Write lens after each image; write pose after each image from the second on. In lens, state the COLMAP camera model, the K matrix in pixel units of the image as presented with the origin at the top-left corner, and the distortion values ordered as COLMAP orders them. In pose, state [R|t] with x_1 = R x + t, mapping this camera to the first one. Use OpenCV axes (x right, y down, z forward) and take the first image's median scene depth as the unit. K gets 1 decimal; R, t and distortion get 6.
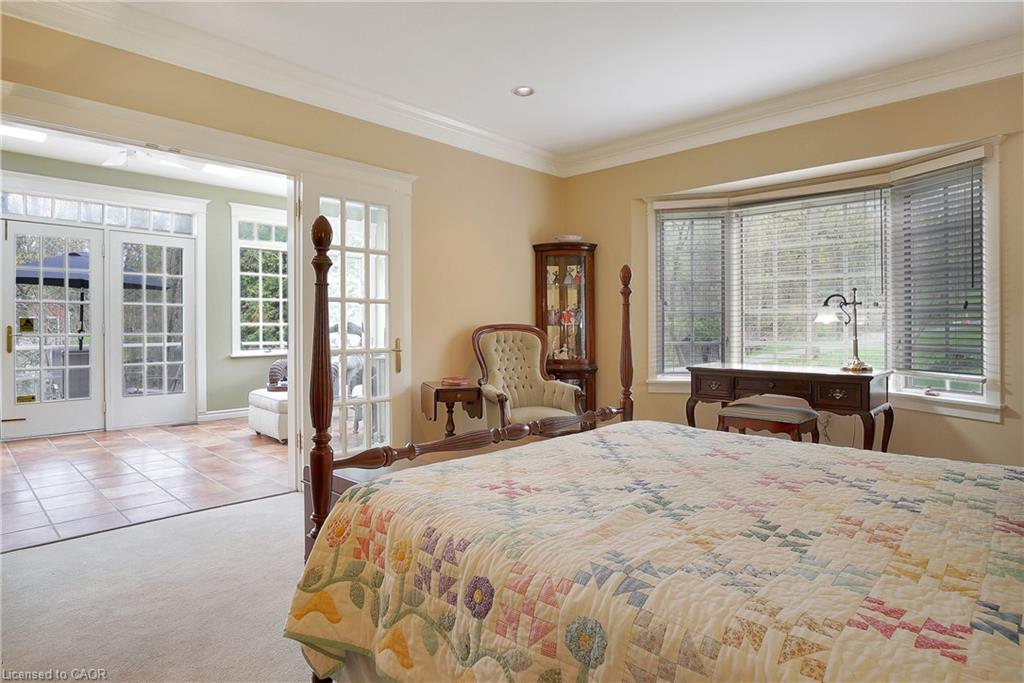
lens RADIAL K [[563.9, 0, 508.3], [0, 563.9, 334.4], [0, 0, 1]] dist [-0.029816, -0.000335]
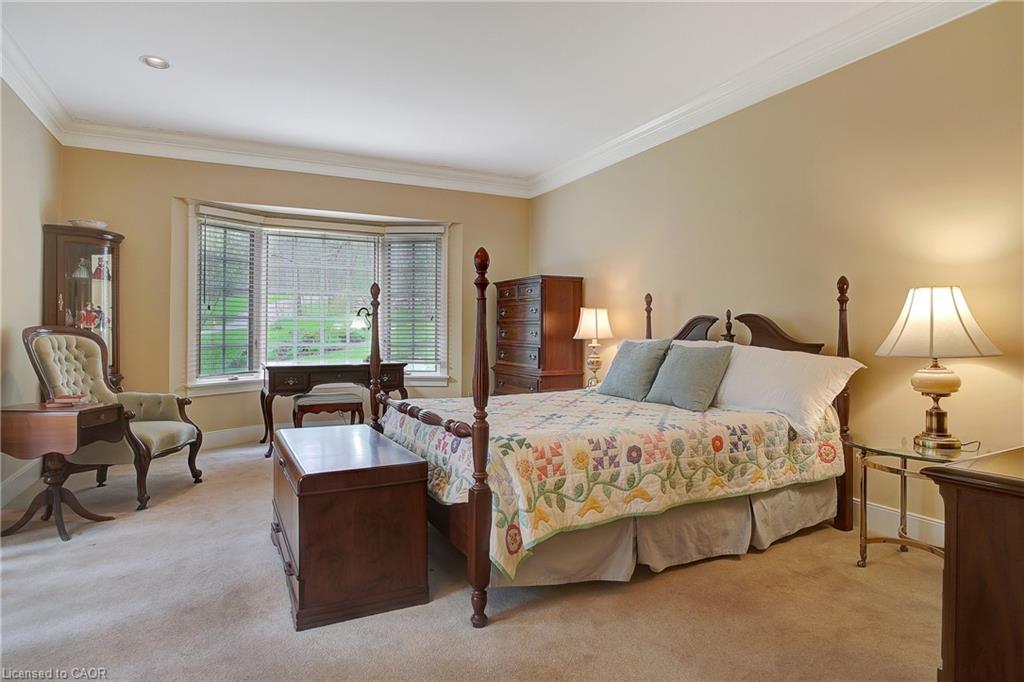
lens RADIAL K [[563.9, 0, 508.3], [0, 563.9, 333.9], [0, 0, 1]] dist [-0.029816, -0.000335]
pose [[0.327809, -0.000854, 0.944744, -0.644111], [0.008404, 0.999963, -0.002012, -0.000685], [-0.944707, 0.008599, 0.327803, 0.208132]]
